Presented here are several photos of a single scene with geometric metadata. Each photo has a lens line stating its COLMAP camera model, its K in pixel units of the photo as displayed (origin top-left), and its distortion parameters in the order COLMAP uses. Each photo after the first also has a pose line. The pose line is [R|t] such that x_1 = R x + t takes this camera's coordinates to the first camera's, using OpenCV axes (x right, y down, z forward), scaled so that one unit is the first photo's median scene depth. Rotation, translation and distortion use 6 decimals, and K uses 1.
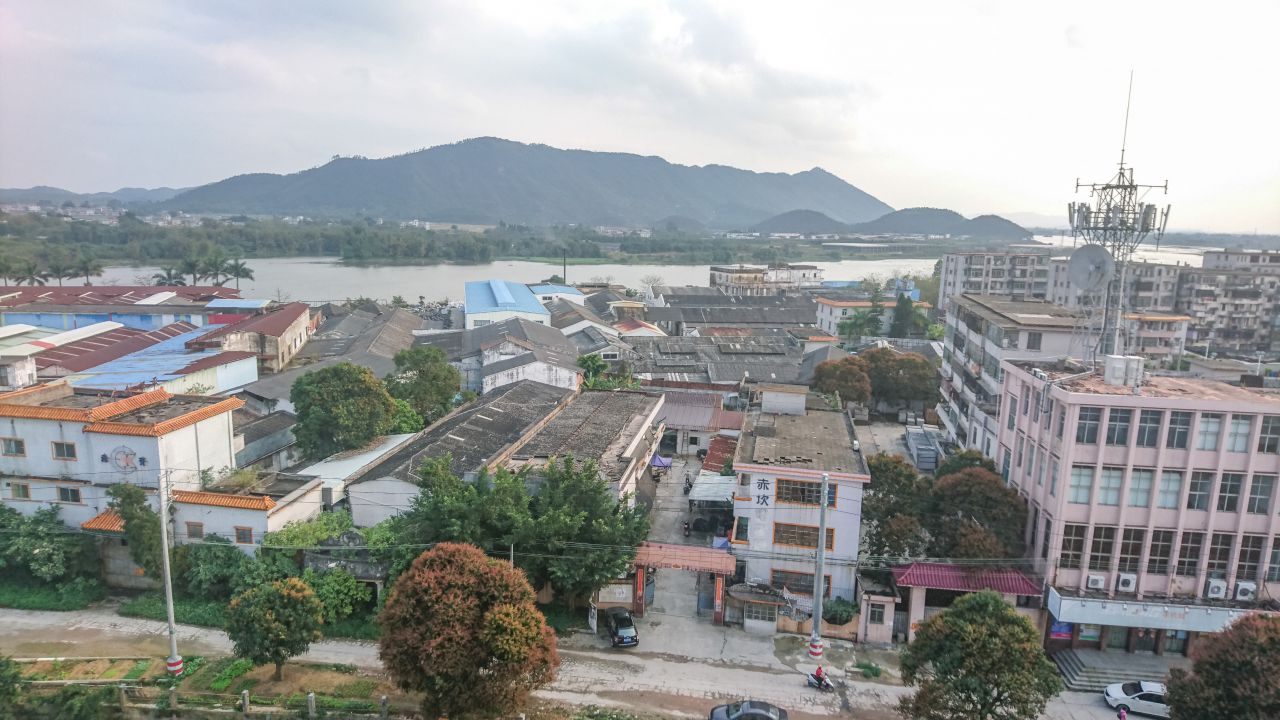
lens RADIAL K [[793.2, 0, 641.0], [0, 793.2, 362.4], [0, 0, 1]] dist [0.179419, -0.278867]
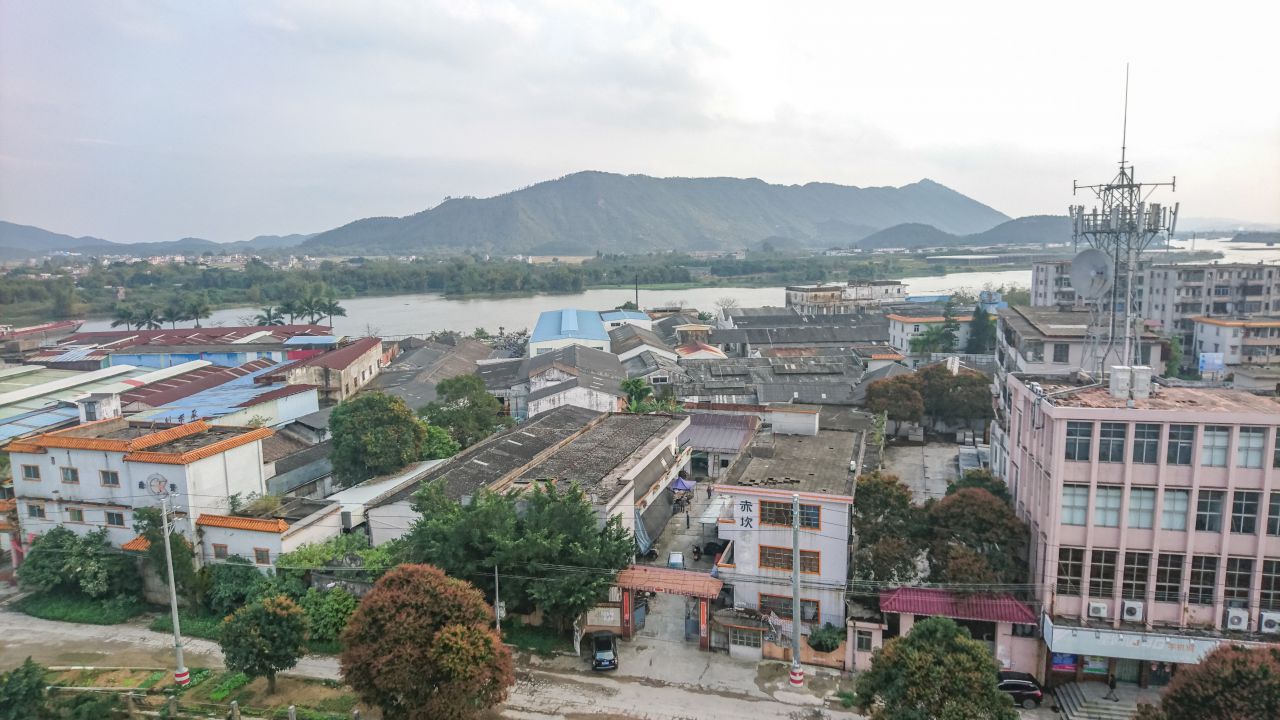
lens RADIAL K [[797.8, 0, 640.1], [0, 797.8, 362.4], [0, 0, 1]] dist [0.141421, -0.212539]
pose [[0.990599, -0.027600, -0.133986, 0.159362], [0.023419, 0.999191, -0.032686, 0.005014], [0.134780, 0.029241, 0.990444, 0.000210]]
